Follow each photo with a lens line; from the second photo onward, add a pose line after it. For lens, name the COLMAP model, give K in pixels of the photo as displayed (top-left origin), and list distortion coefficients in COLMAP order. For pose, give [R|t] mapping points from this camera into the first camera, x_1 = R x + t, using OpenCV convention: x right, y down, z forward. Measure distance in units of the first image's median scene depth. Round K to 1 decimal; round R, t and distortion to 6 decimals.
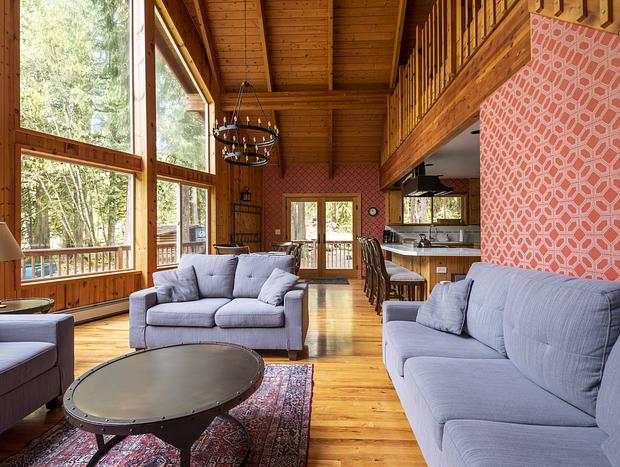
lens RADIAL K [[323.3, 0, 313.1], [0, 323.3, 235.3], [0, 0, 1]] dist [0.000591, -0.007124]
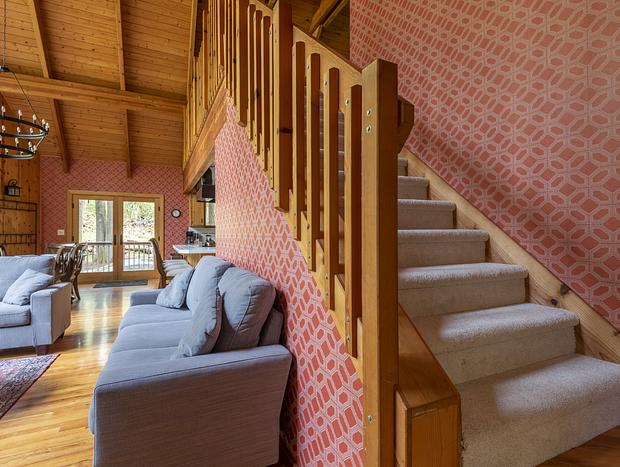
lens RADIAL K [[323.3, 0, 312.7], [0, 323.3, 232.7], [0, 0, 1]] dist [0.000591, -0.007124]
pose [[0.874574, 0.004961, 0.484867, 0.083066], [0.000434, 0.999939, -0.011014, 0.000363], [-0.484892, 0.009843, 0.874519, -0.141354]]
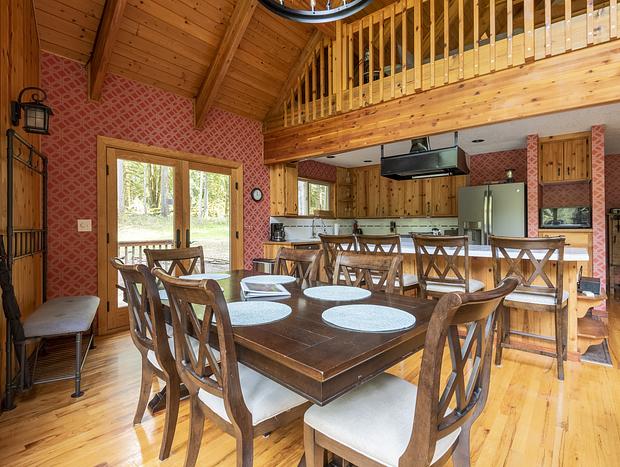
lens RADIAL K [[323.3, 0, 310.9], [0, 323.3, 223.7], [0, 0, 1]] dist [0.000591, -0.007124]
pose [[0.602615, 0.007583, 0.797996, -0.330710], [0.001810, 0.999939, -0.010869, -0.009877], [-0.798030, 0.007995, 0.602565, 0.651360]]
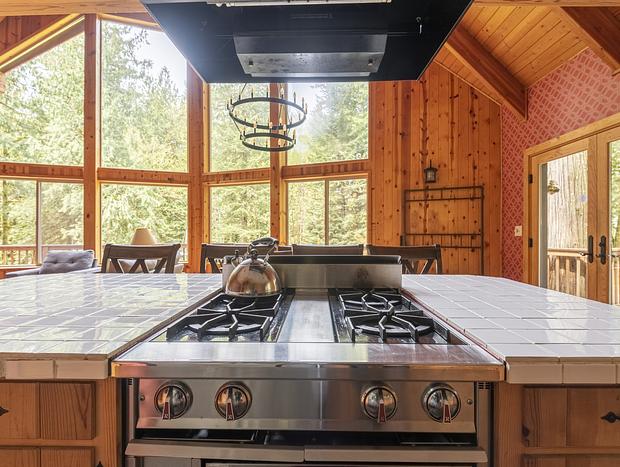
lens RADIAL K [[323.3, 0, 309.8], [0, 323.3, 234.2], [0, 0, 1]] dist [0.000591, -0.007124]
pose [[0.013762, 0.003725, -0.999898, 0.467288], [-0.005135, 0.999980, 0.003655, -0.007489], [0.999892, 0.005084, 0.013781, 0.849656]]
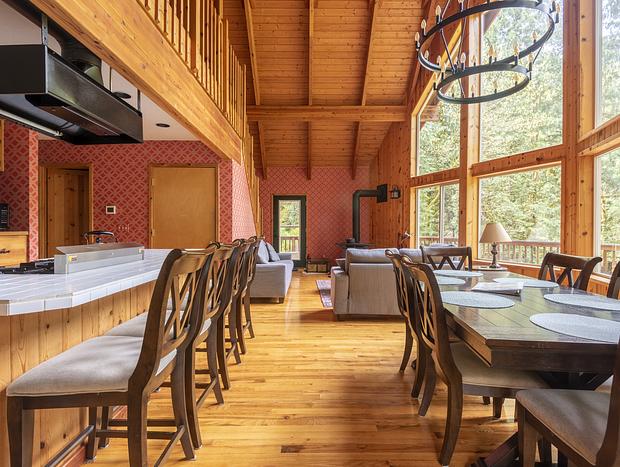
lens RADIAL K [[323.3, 0, 308.5], [0, 323.3, 231.2], [0, 0, 1]] dist [0.000591, -0.007124]
pose [[-0.999171, -0.001588, -0.040668, 0.064095], [-0.002216, 0.999879, 0.015392, -0.009124], [0.040639, 0.015469, -0.999054, 1.170506]]
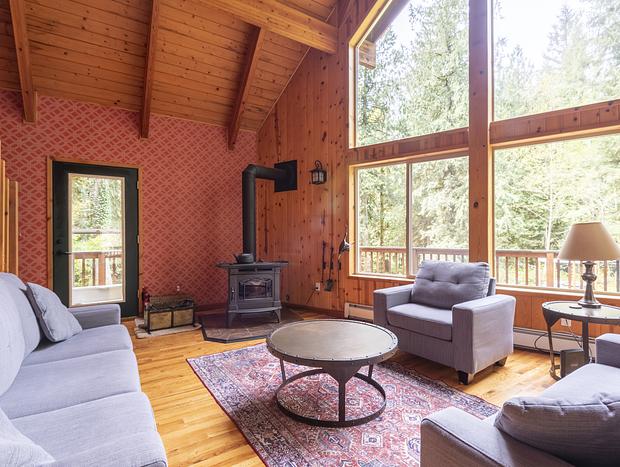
lens RADIAL K [[323.3, 0, 313.9], [0, 323.3, 236.7], [0, 0, 1]] dist [0.000591, -0.007124]
pose [[-0.815917, 0.007939, -0.578114, 0.110868], [0.001815, 0.999936, 0.011171, -0.004708], [0.578166, 0.008065, -0.815880, 0.541927]]
